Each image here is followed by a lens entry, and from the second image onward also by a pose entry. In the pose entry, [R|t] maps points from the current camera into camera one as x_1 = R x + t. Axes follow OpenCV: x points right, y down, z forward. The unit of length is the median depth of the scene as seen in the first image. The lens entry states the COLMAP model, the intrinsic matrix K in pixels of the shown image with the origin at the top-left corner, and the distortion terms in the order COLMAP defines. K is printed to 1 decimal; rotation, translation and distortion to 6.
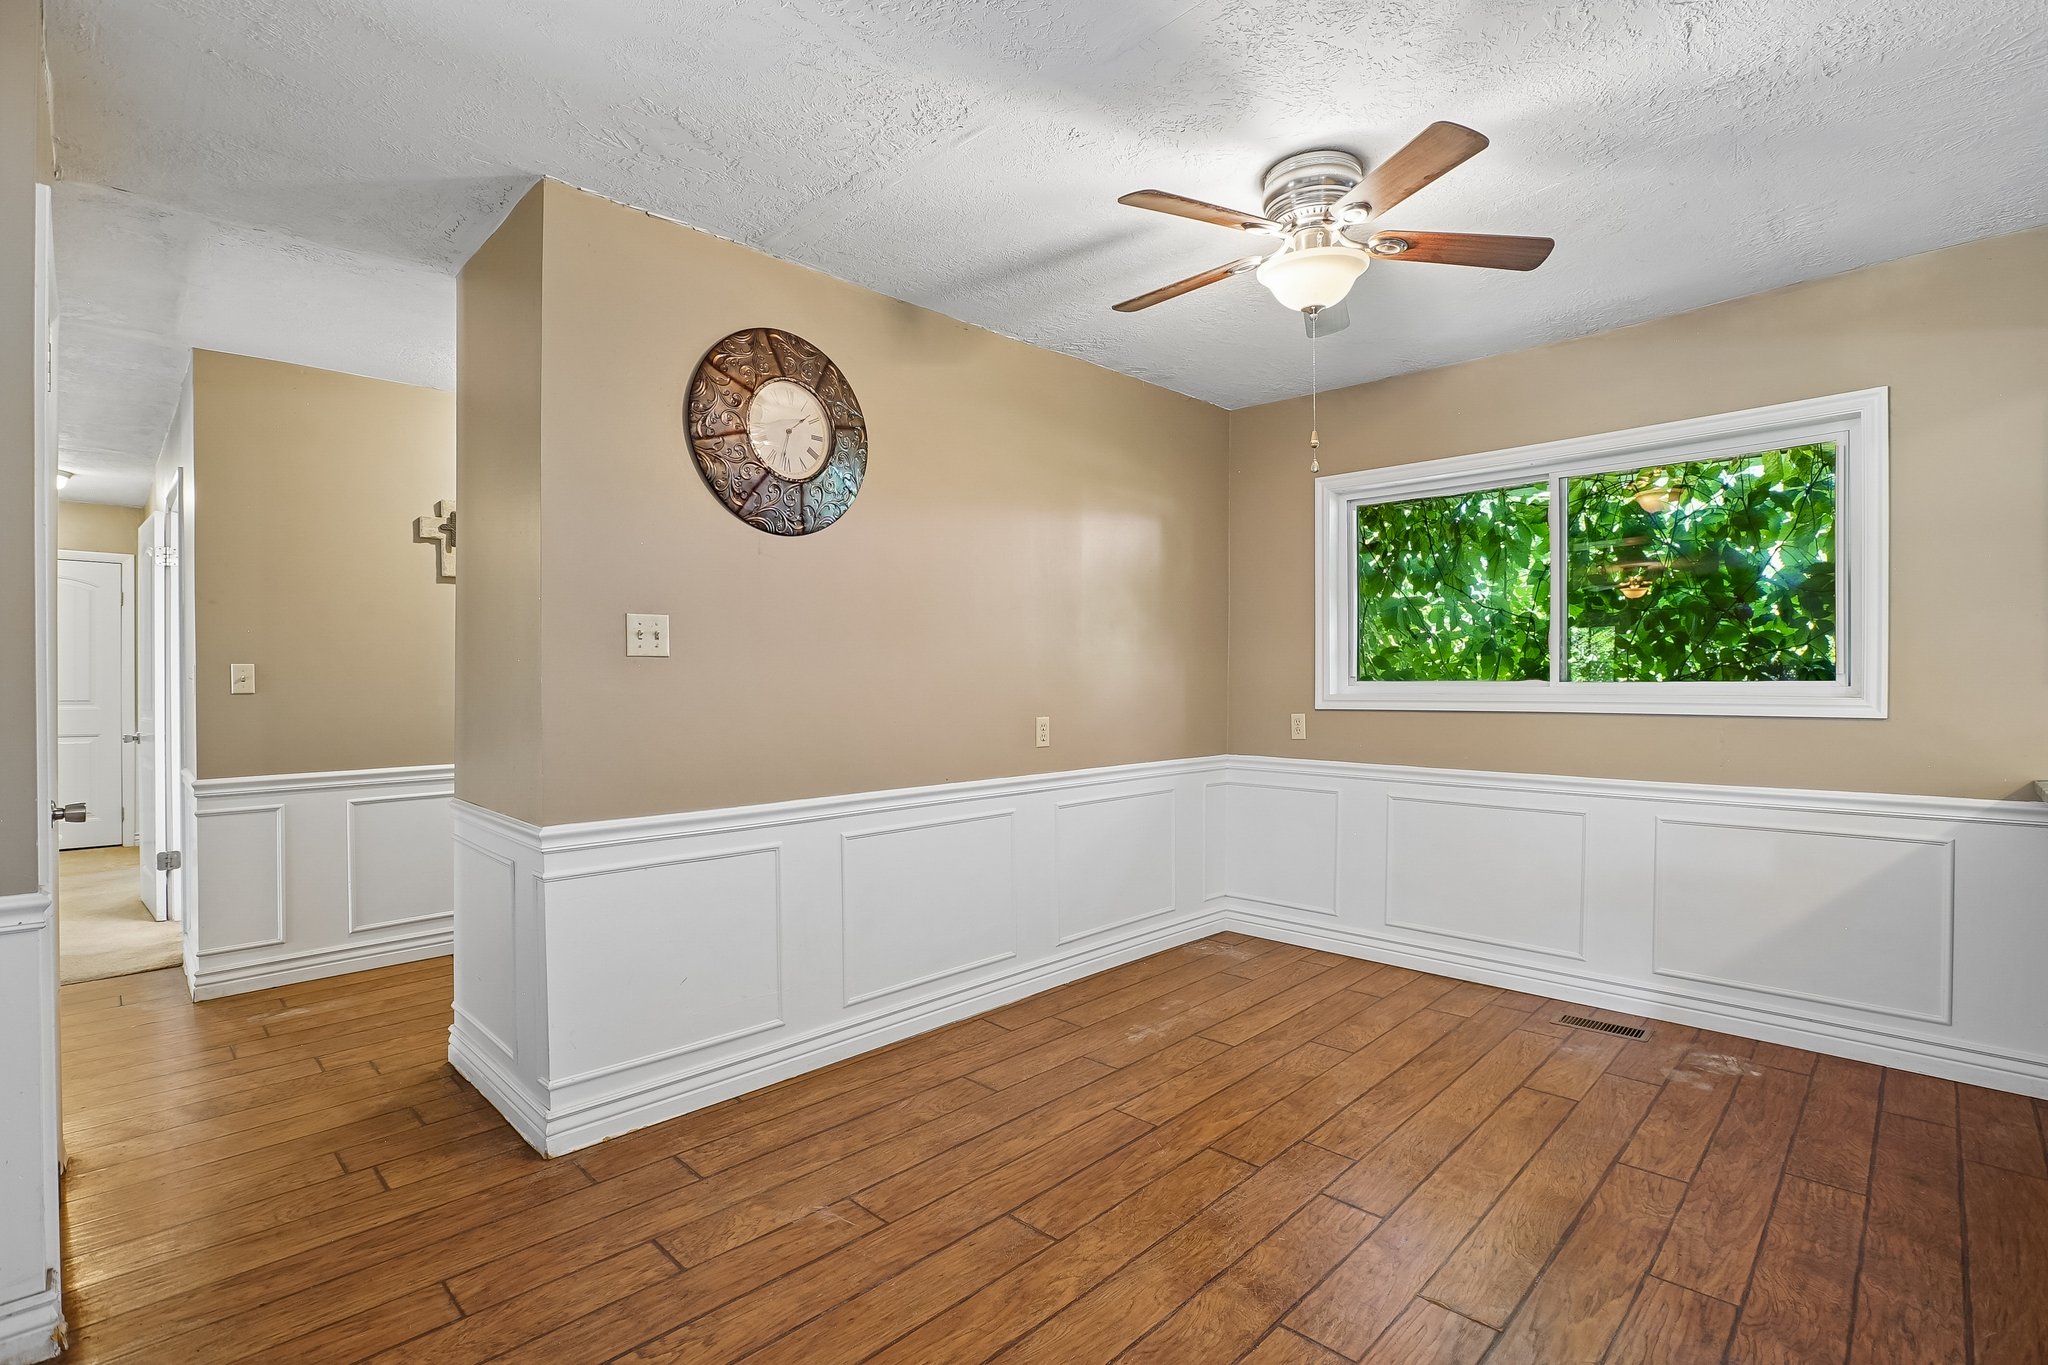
lens RADIAL K [[951.4, 0, 1029.7], [0, 951.4, 686.5], [0, 0, 1]] dist [-0.060519, 0.024125]
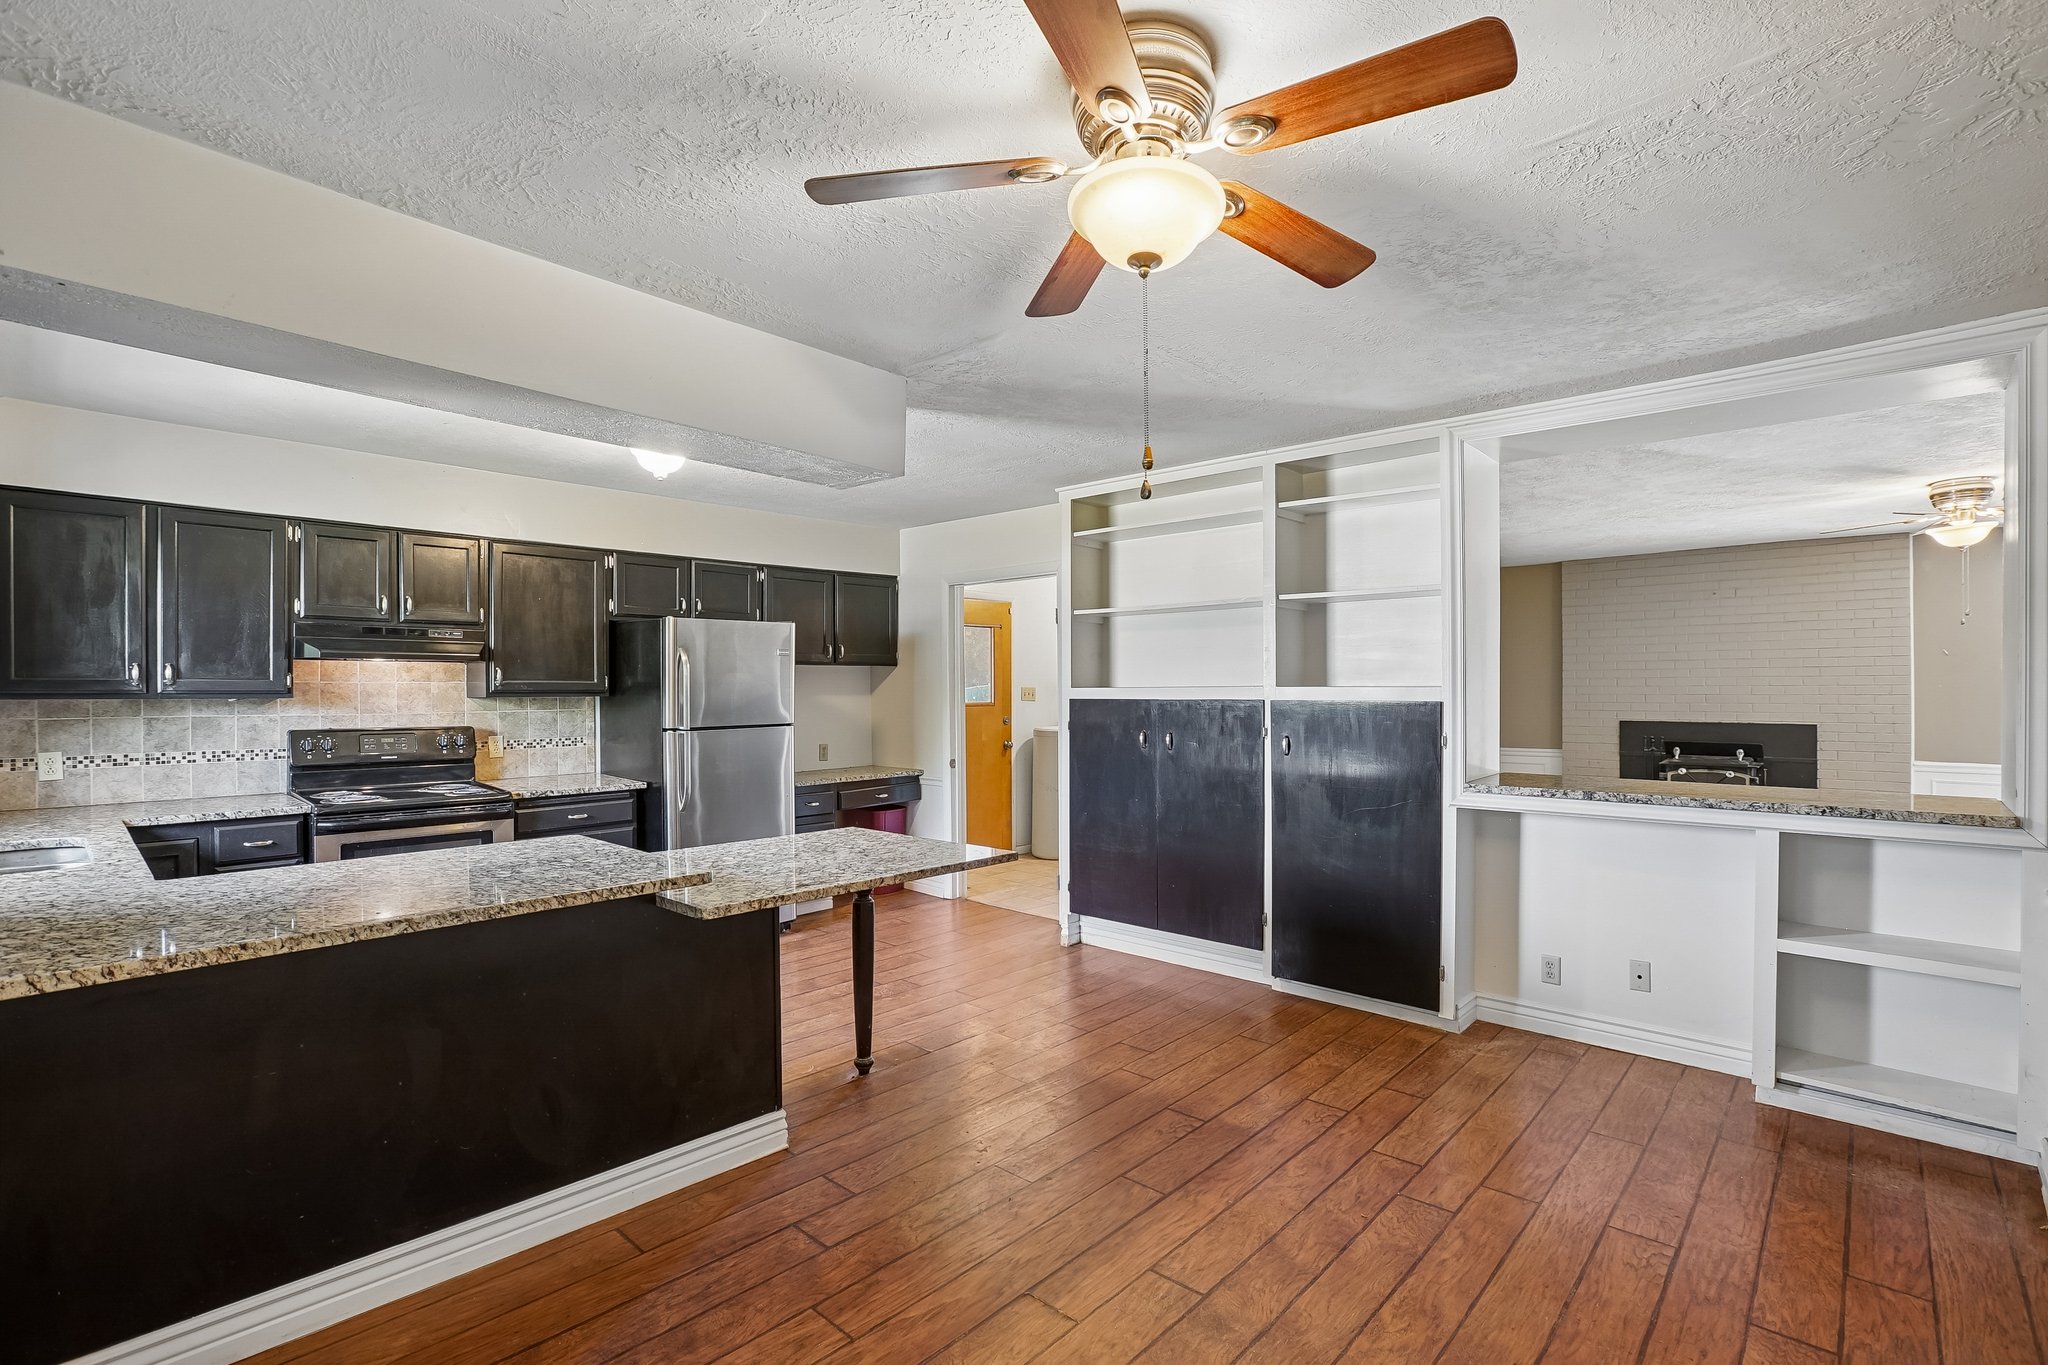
lens RADIAL K [[941.9, 0, 1035.5], [0, 941.9, 688.9], [0, 0, 1]] dist [-0.056785, 0.021430]
pose [[-0.999282, 0.003321, -0.037736, 0.320584], [0.003214, 0.999991, 0.002903, -0.071754], [0.037745, 0.002780, -0.999284, 1.322281]]
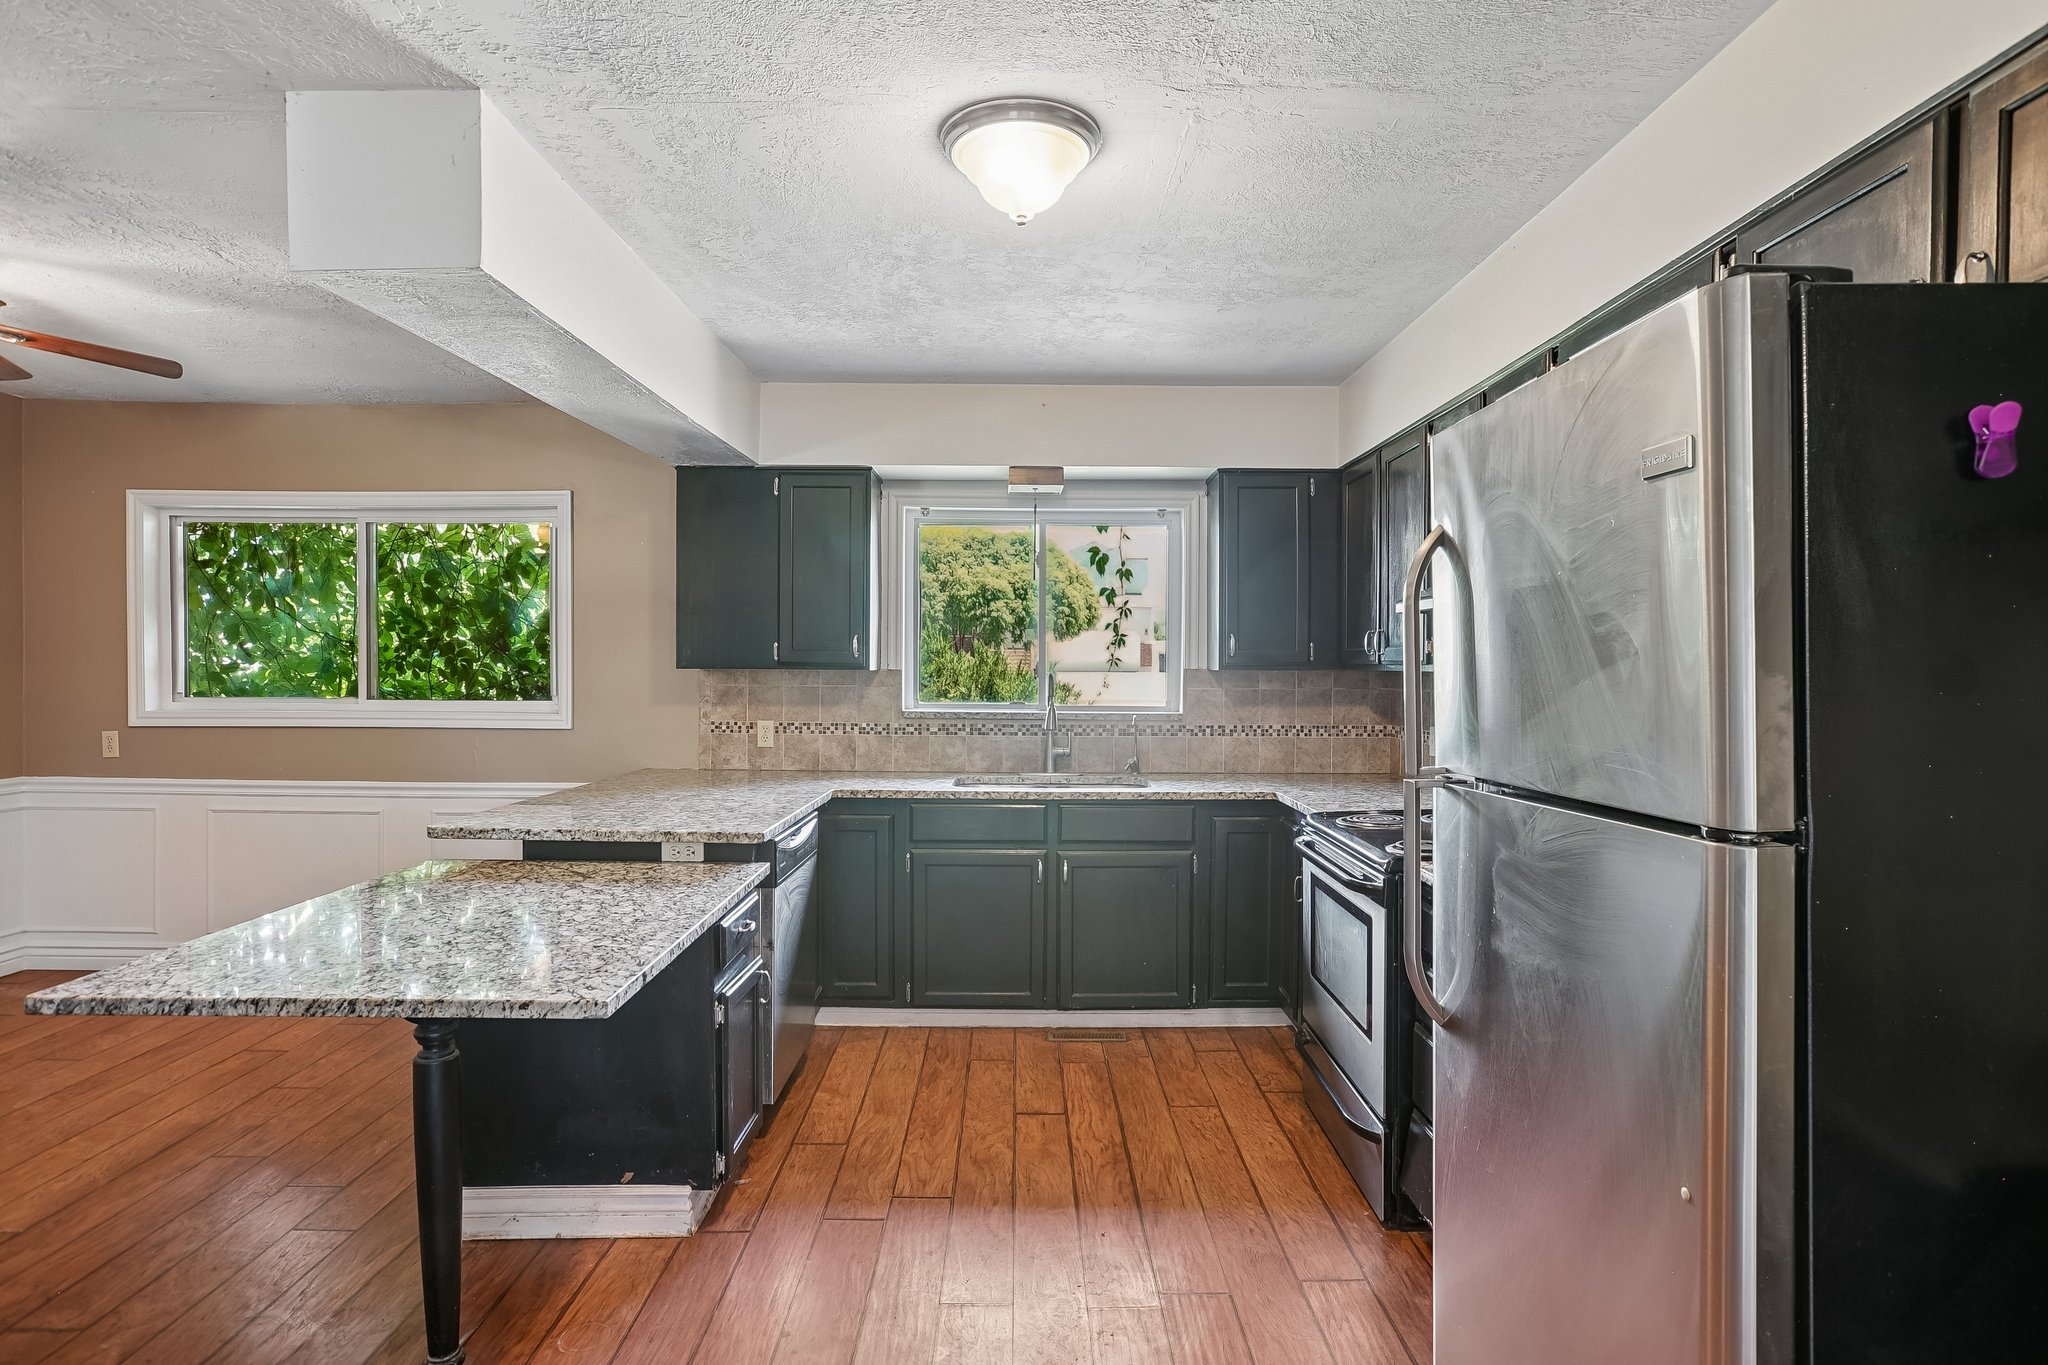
lens RADIAL K [[1059.7, 0, 1033.7], [0, 1059.7, 686.5], [0, 0, 1]] dist [-0.046520, 0.024037]
pose [[0.703954, -0.007528, 0.710206, 0.285144], [-0.005575, 0.999854, 0.016123, -0.057577], [-0.710224, -0.015309, 0.703809, -0.602951]]
